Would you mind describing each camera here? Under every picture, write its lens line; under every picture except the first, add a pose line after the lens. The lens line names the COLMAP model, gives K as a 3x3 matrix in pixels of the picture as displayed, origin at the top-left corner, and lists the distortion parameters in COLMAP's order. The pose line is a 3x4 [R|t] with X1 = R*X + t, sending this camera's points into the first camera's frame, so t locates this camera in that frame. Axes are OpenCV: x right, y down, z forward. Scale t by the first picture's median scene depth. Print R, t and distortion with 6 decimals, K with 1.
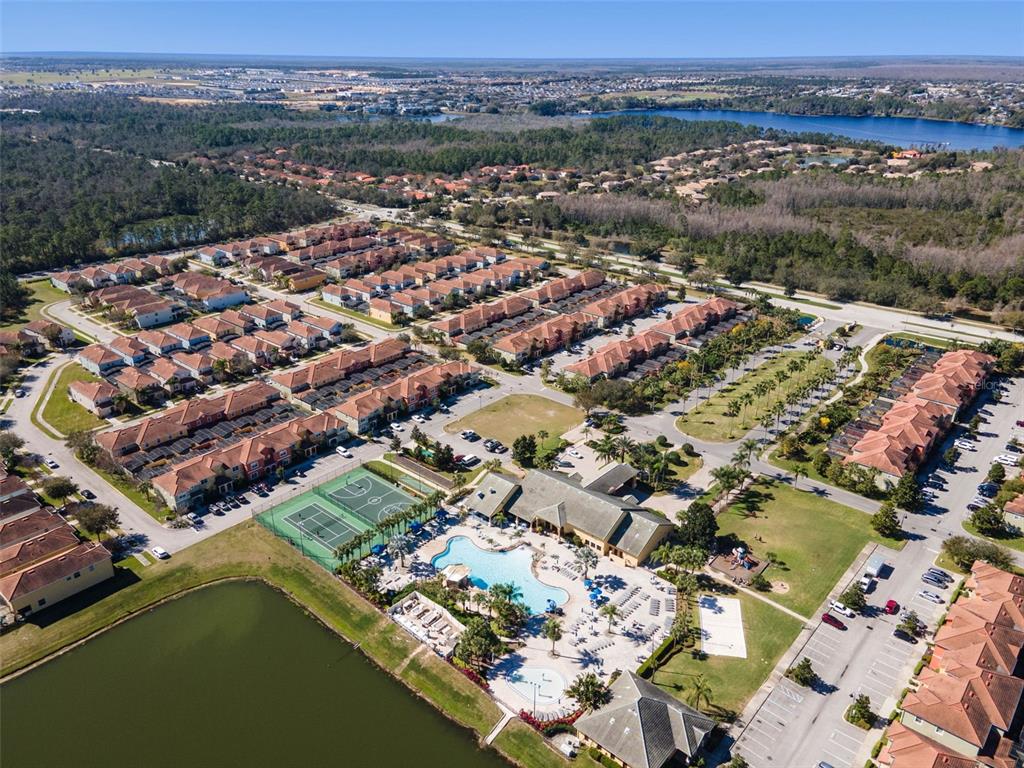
lens RADIAL K [[757.7, 0, 512.0], [0, 757.7, 384.0], [0, 0, 1]] dist [0.010248, 0.004053]
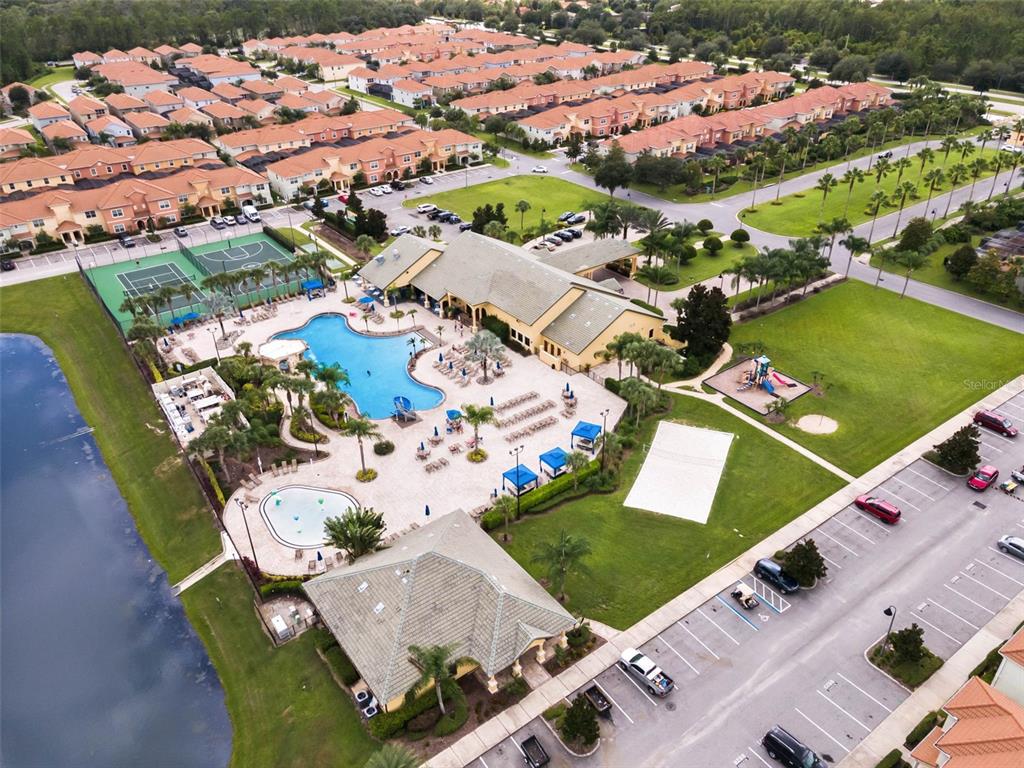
lens RADIAL K [[757.7, 0, 512.0], [0, 757.7, 384.0], [0, 0, 1]] dist [0.010248, 0.004053]
pose [[0.970161, 0.078730, -0.229325, 0.245476], [-0.050729, 0.990790, 0.125542, 0.171683], [0.237097, -0.110163, 0.965220, 0.391917]]
